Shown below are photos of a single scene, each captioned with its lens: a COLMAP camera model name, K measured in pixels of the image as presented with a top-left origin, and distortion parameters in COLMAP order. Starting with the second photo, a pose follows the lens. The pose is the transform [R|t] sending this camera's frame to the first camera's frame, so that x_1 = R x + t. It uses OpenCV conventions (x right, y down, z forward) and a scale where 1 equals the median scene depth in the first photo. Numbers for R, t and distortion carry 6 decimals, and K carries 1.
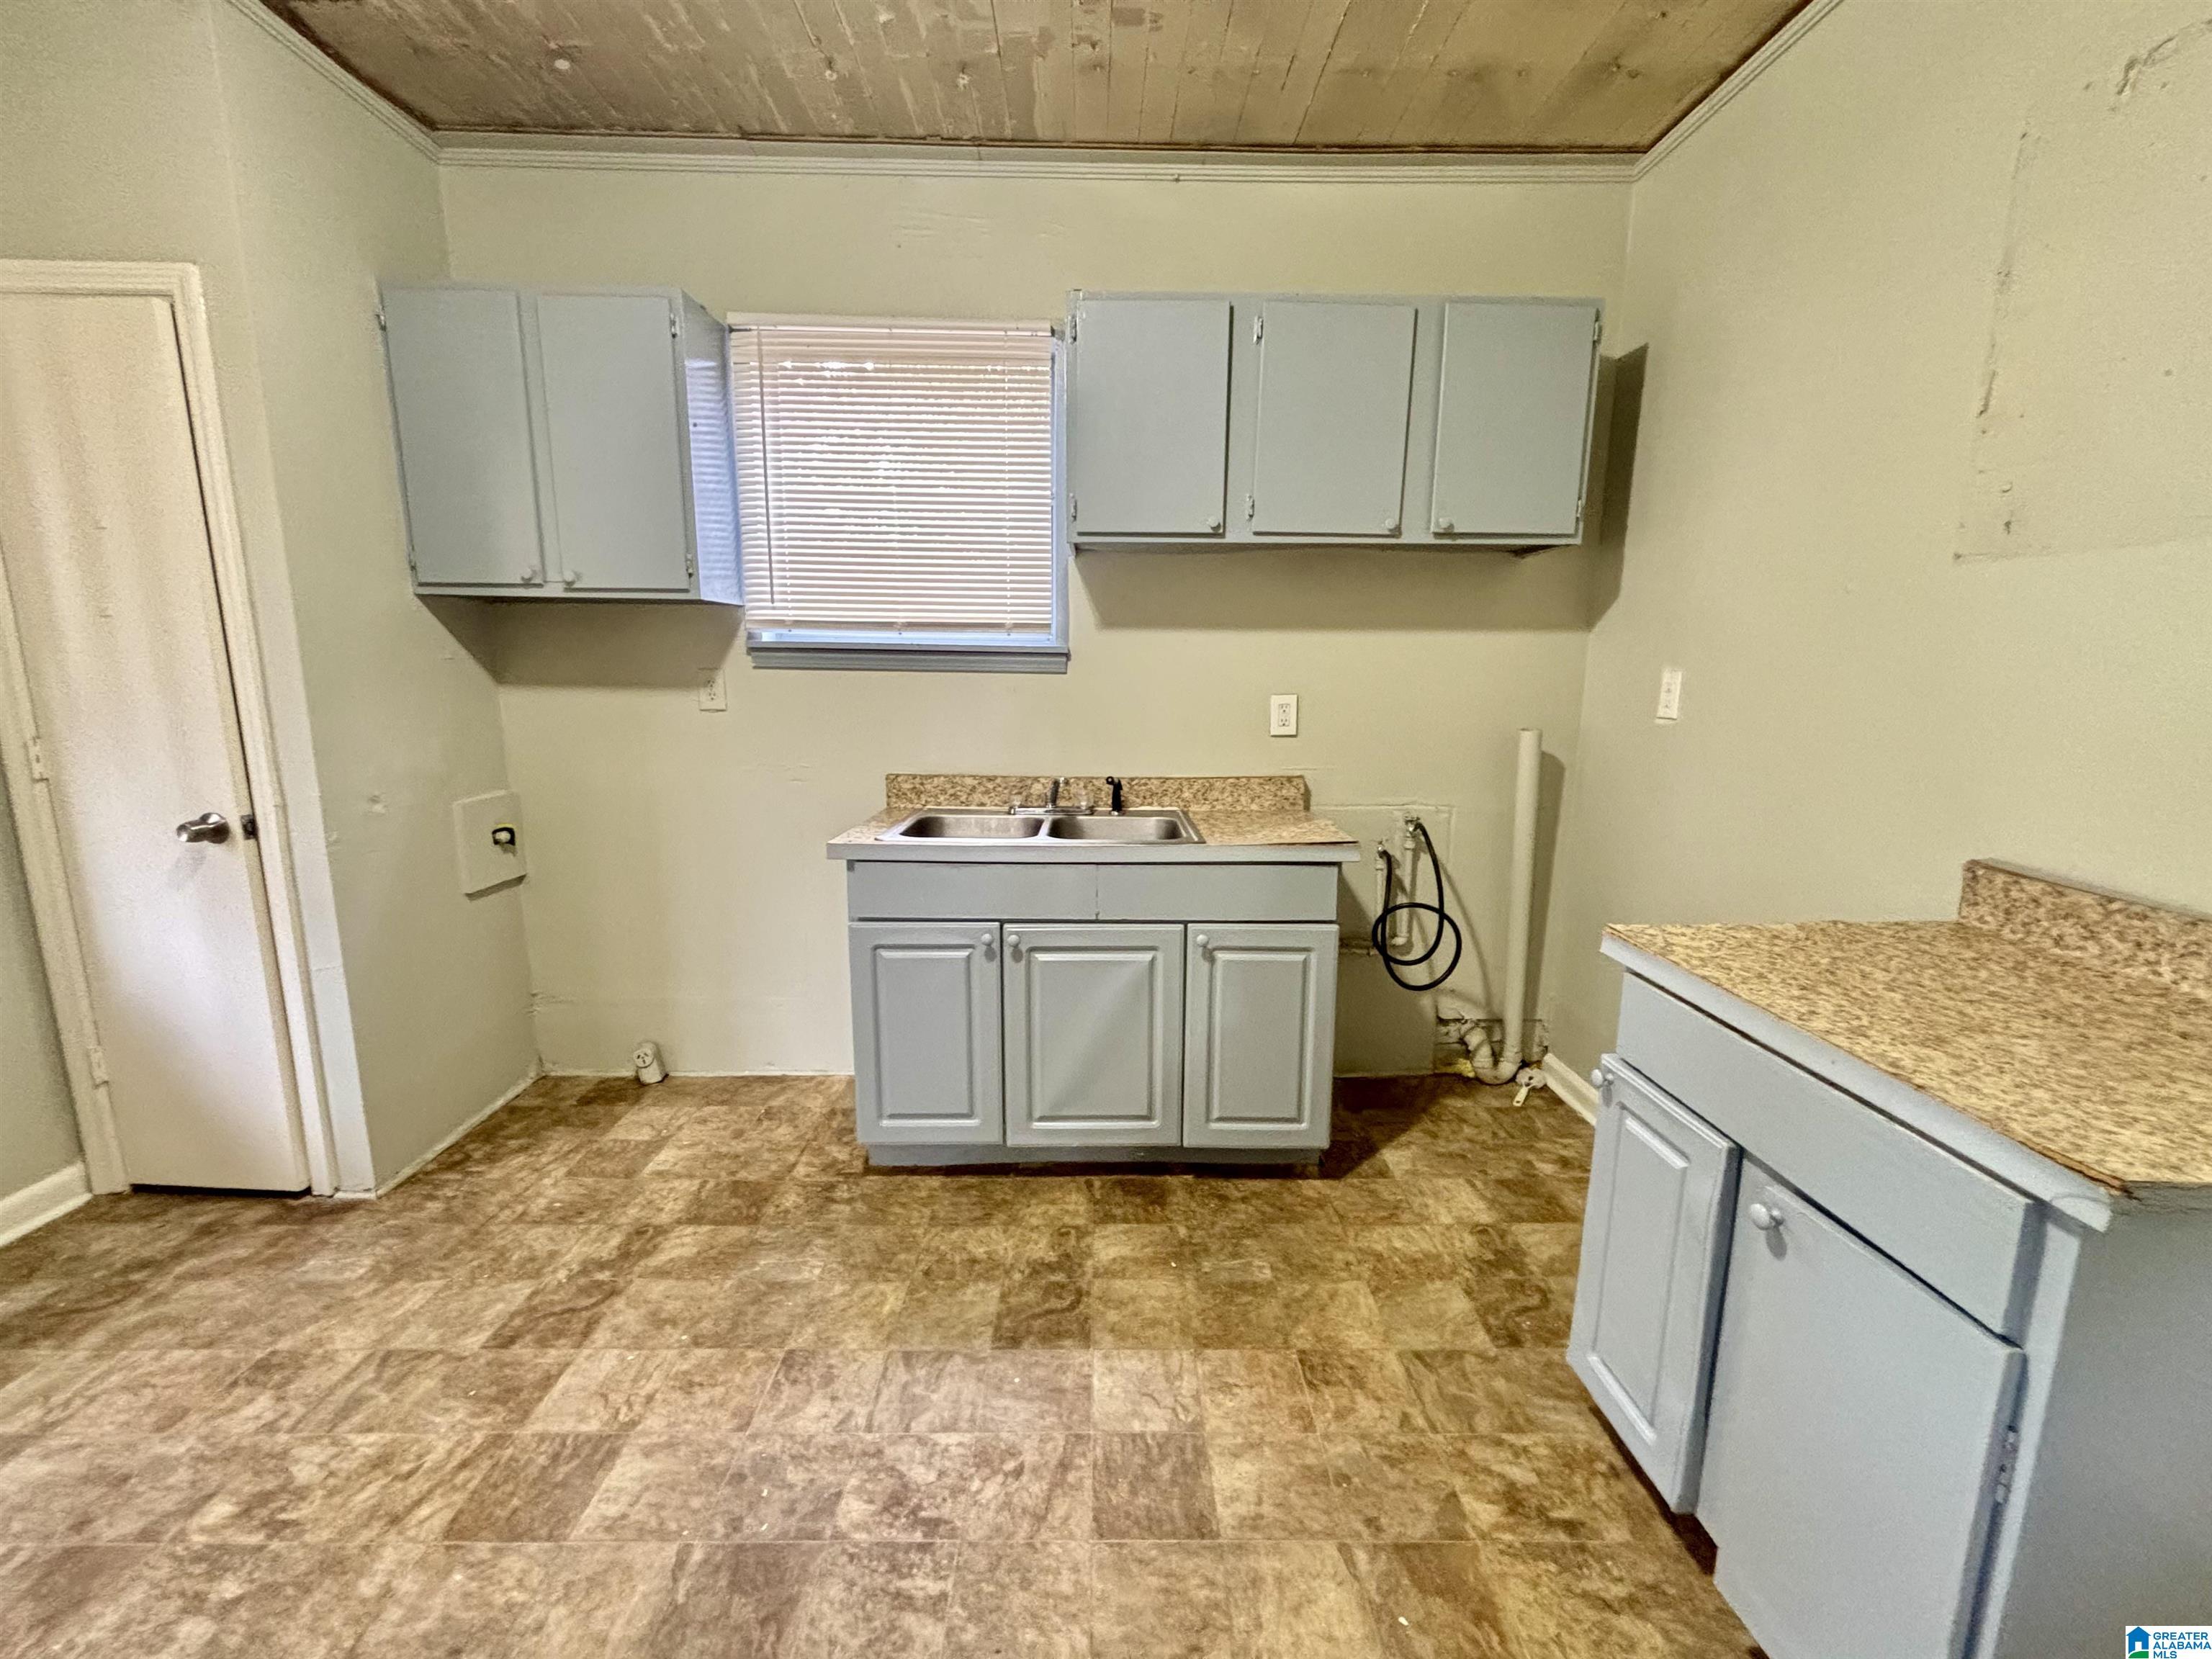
lens RADIAL K [[898.7, 0, 1105.6], [0, 898.7, 829.0], [0, 0, 1]] dist [0.006122, 0.000000]
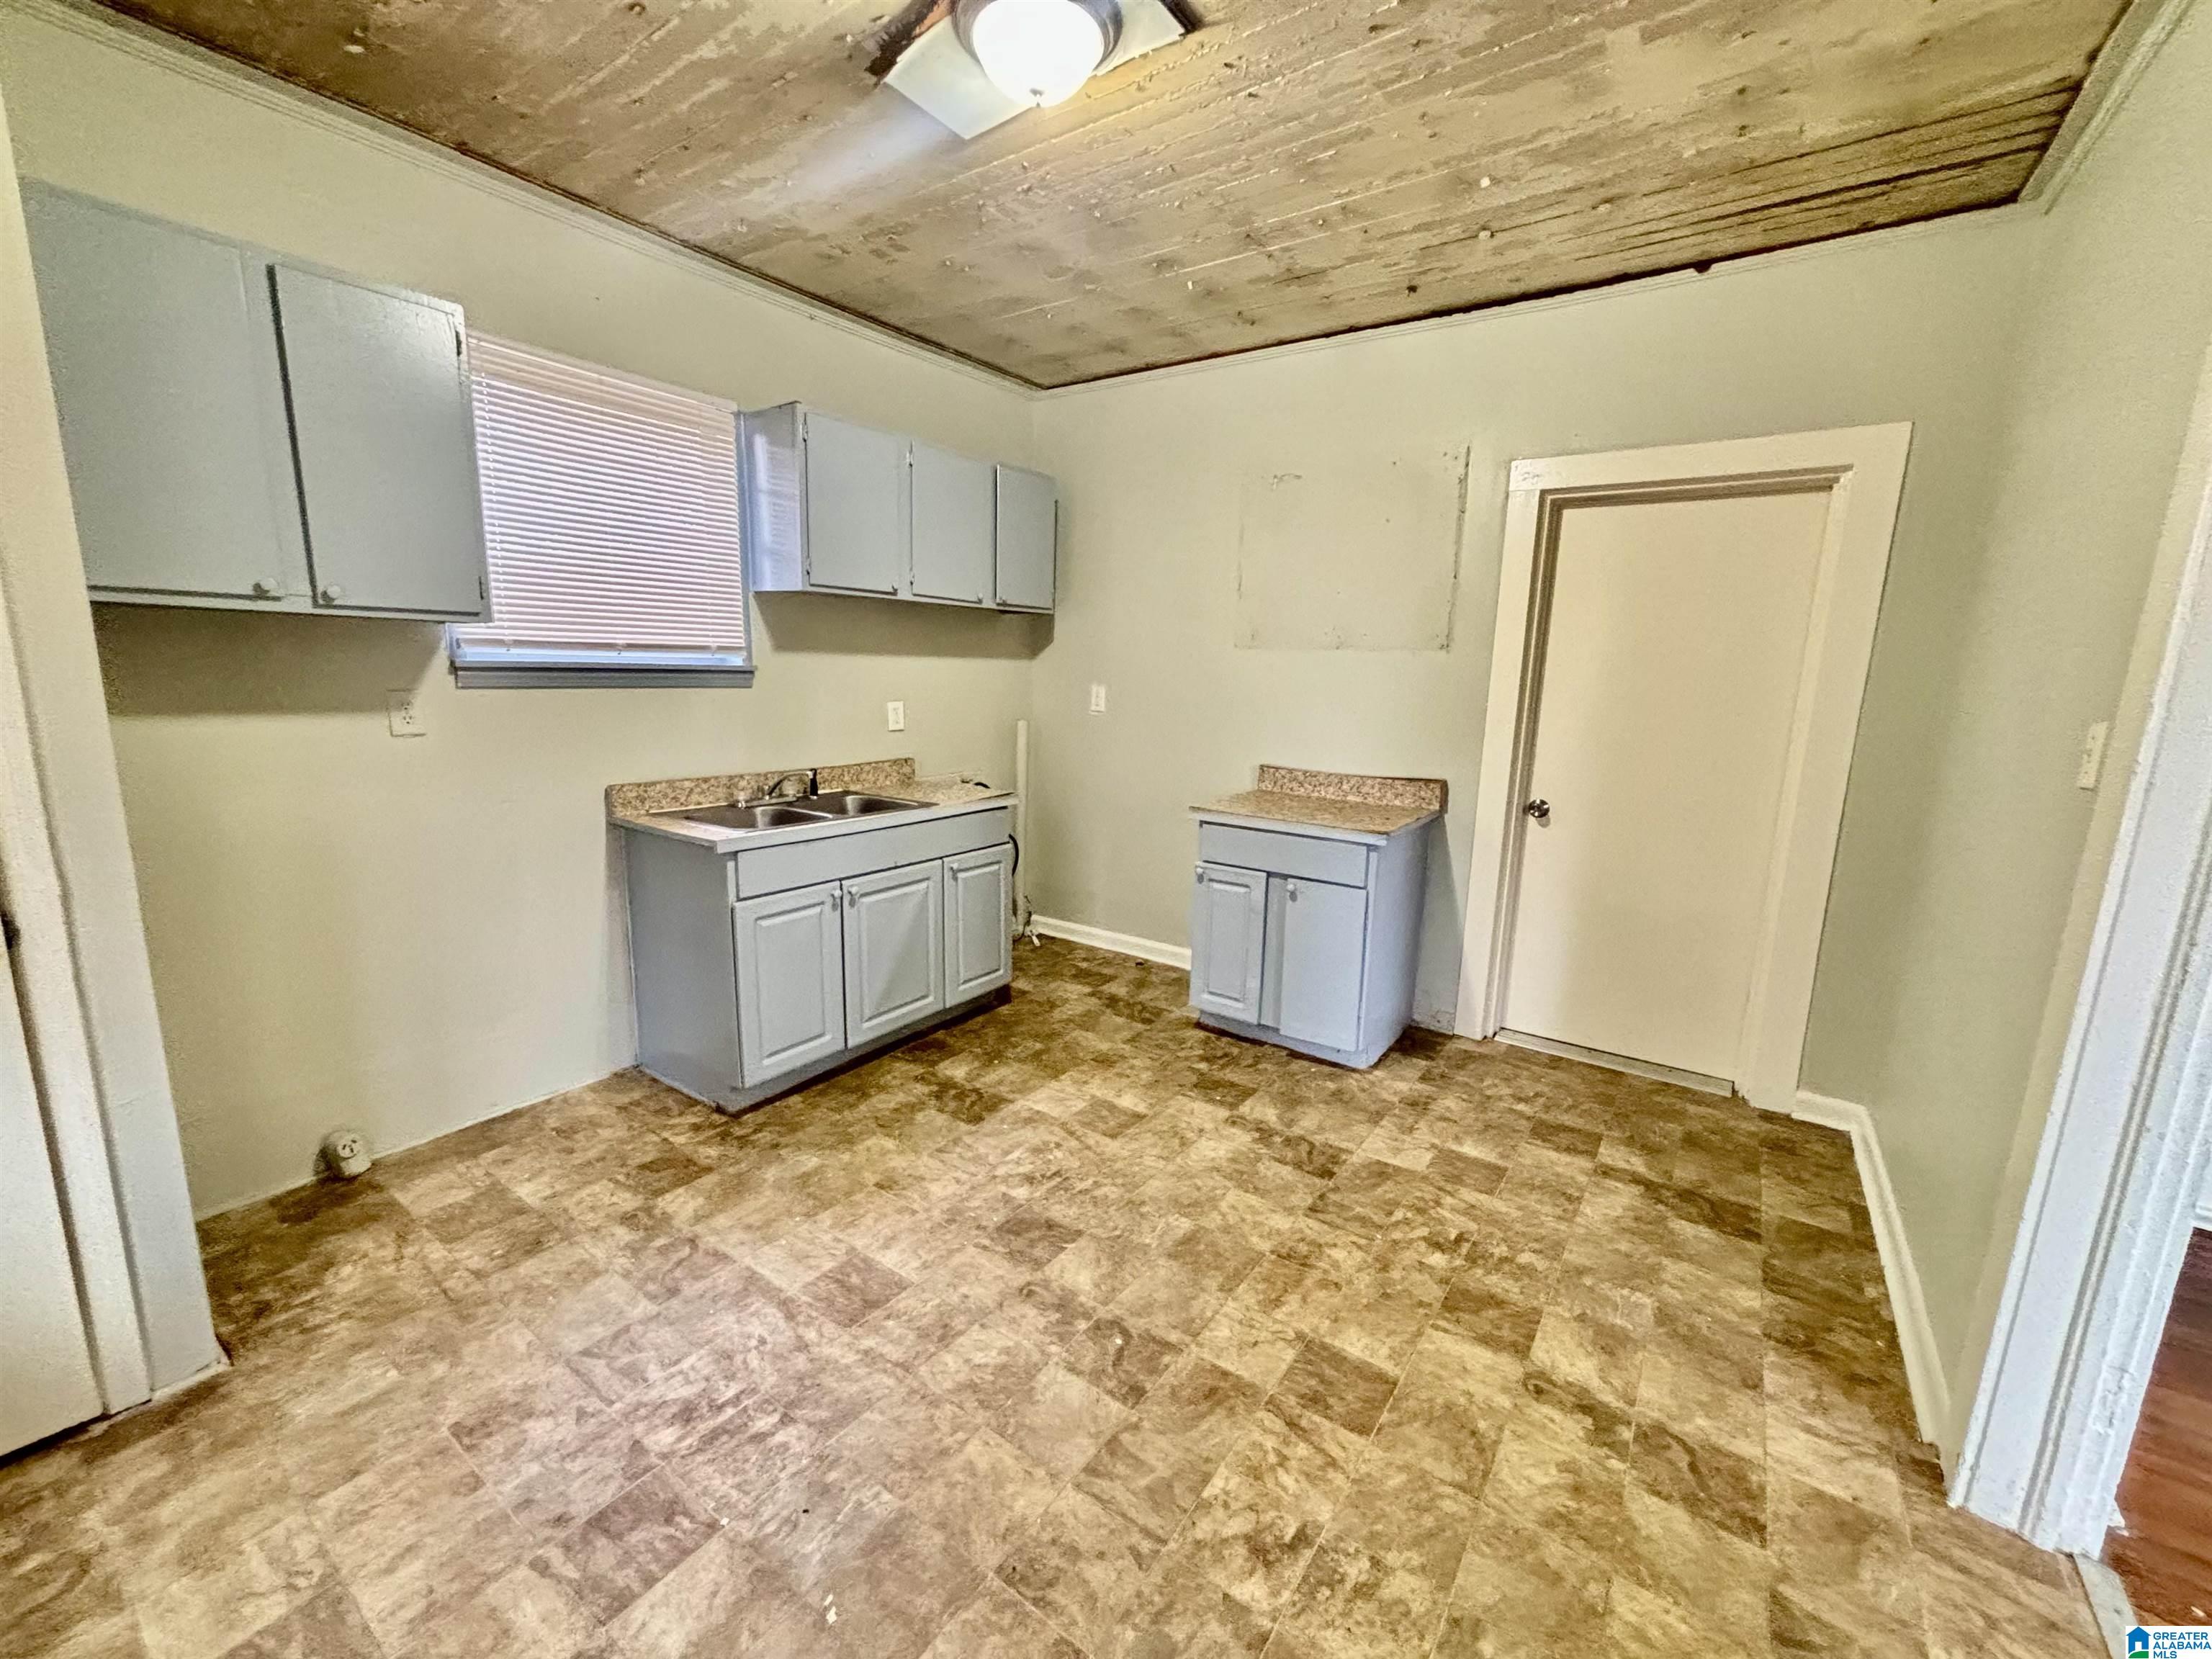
lens RADIAL K [[898.7, 0, 1106.9], [0, 898.7, 831.1], [0, 0, 1]] dist [0.006122, 0.000000]
pose [[0.588212, -0.142500, 0.796053, -0.906768], [0.119386, 0.988869, 0.088799, -0.039313], [-0.799846, 0.042805, 0.598677, -0.123318]]
